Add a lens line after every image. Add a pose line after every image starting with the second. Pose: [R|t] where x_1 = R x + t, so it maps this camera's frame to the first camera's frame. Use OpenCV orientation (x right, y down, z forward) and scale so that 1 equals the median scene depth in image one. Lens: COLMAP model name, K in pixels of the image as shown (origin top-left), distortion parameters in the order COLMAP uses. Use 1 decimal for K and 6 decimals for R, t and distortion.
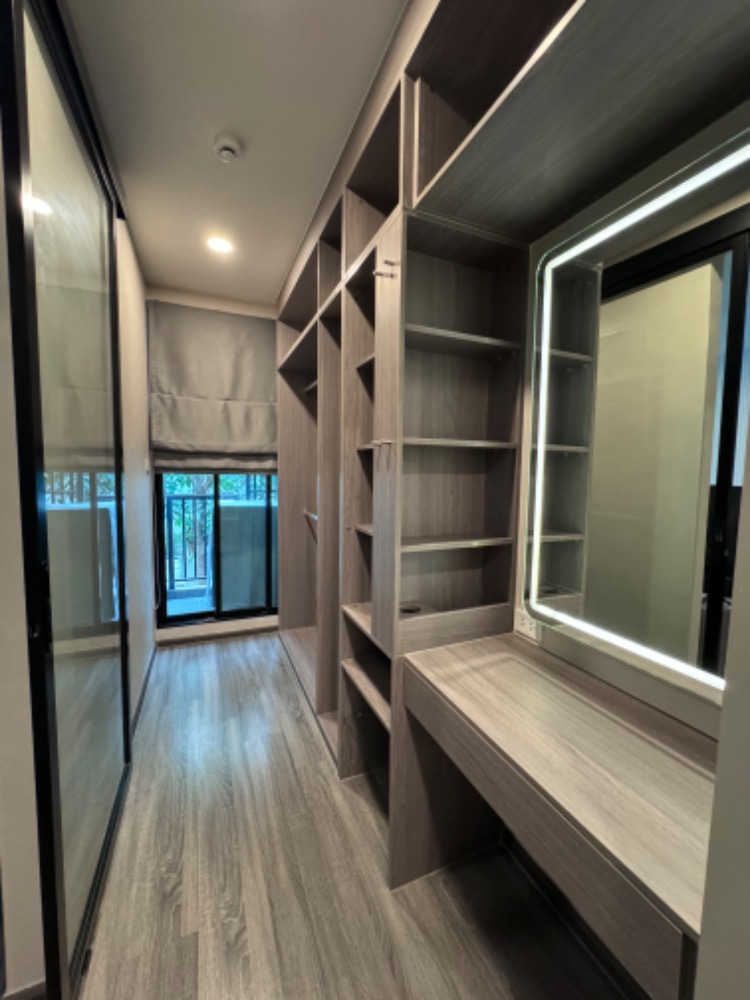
lens RADIAL K [[401.2, 0, 375.0], [0, 401.2, 500.0], [0, 0, 1]] dist [-0.002601, -0.000229]
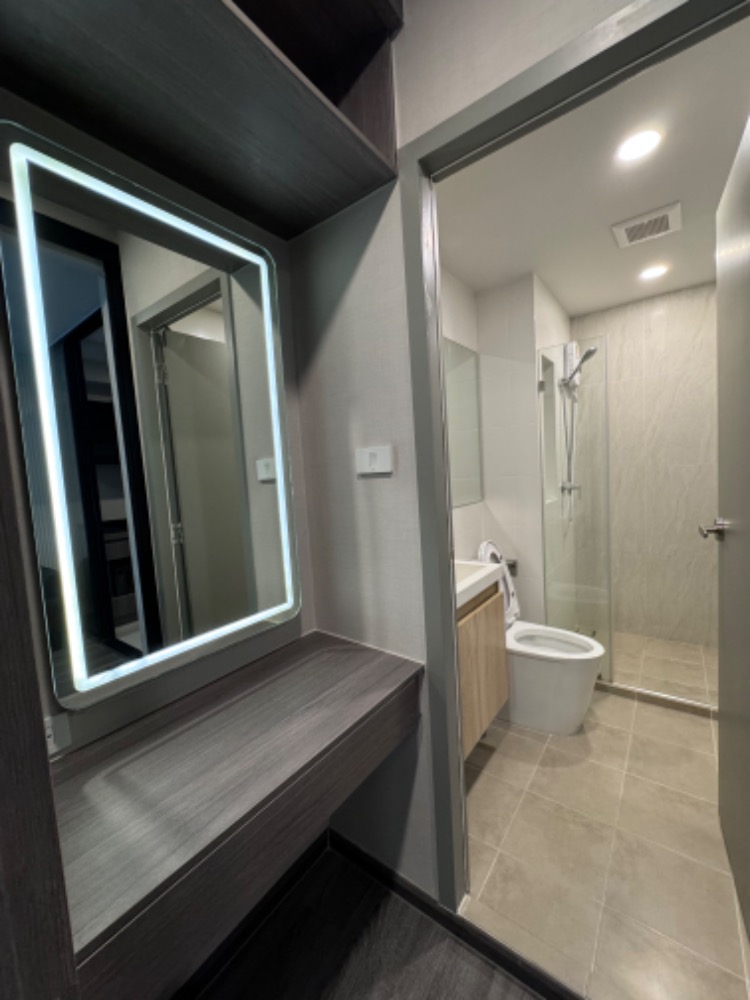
lens RADIAL K [[401.2, 0, 375.0], [0, 401.2, 500.0], [0, 0, 1]] dist [-0.002601, -0.000229]
pose [[-0.501123, -0.047711, 0.864060, -0.406259], [0.117020, 0.985572, 0.122288, -0.059143], [-0.857428, 0.162393, -0.488310, 0.920419]]
